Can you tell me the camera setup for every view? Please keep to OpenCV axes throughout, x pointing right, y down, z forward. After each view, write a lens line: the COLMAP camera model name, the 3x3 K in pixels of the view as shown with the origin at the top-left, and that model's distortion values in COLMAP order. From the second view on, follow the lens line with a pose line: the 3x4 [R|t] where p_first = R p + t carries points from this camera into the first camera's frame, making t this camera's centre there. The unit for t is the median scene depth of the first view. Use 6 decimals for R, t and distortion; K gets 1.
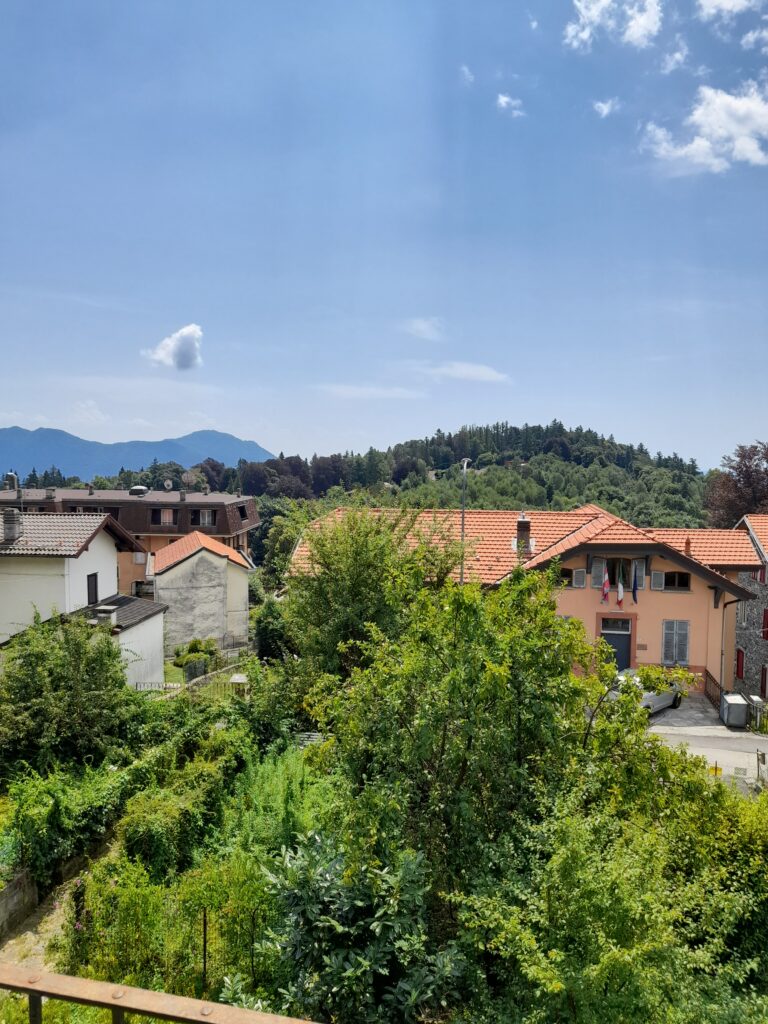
lens RADIAL K [[753.8, 0, 392.1], [0, 753.8, 501.8], [0, 0, 1]] dist [0.047624, -0.048342]
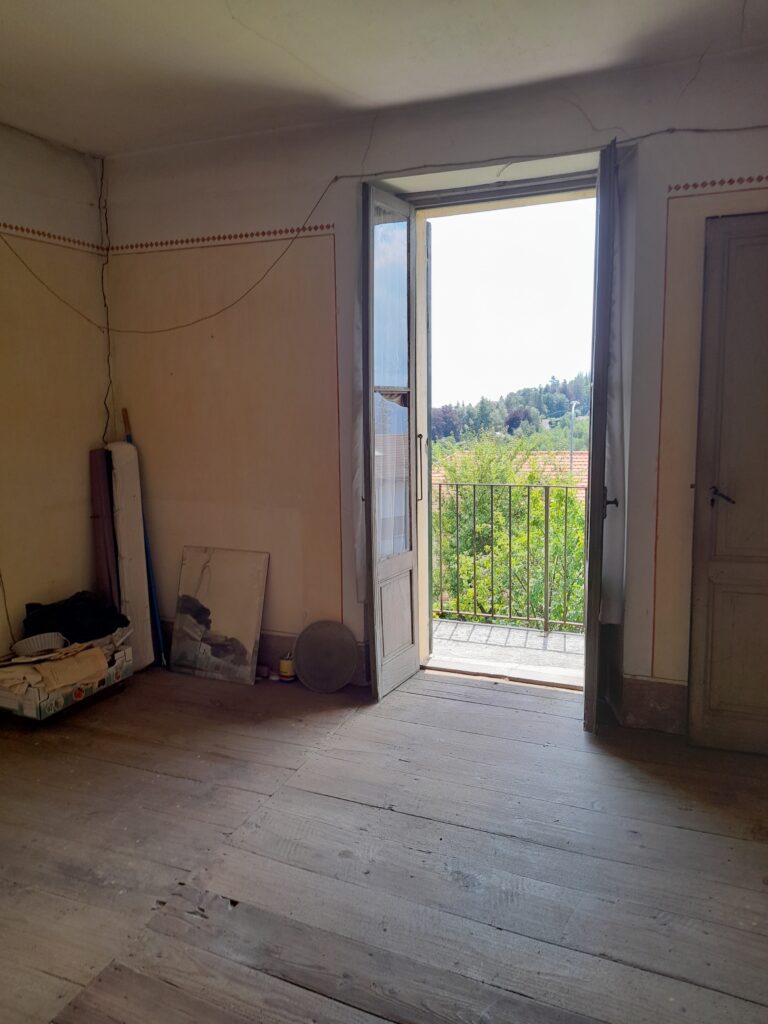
lens RADIAL K [[753.8, 0, 392.1], [0, 753.8, 501.8], [0, 0, 1]] dist [0.047624, -0.048342]
pose [[0.989176, 0.002554, -0.146713, -0.012557], [0.007018, 0.997881, 0.064690, 0.030527], [0.146568, -0.065019, 0.987062, -0.254228]]
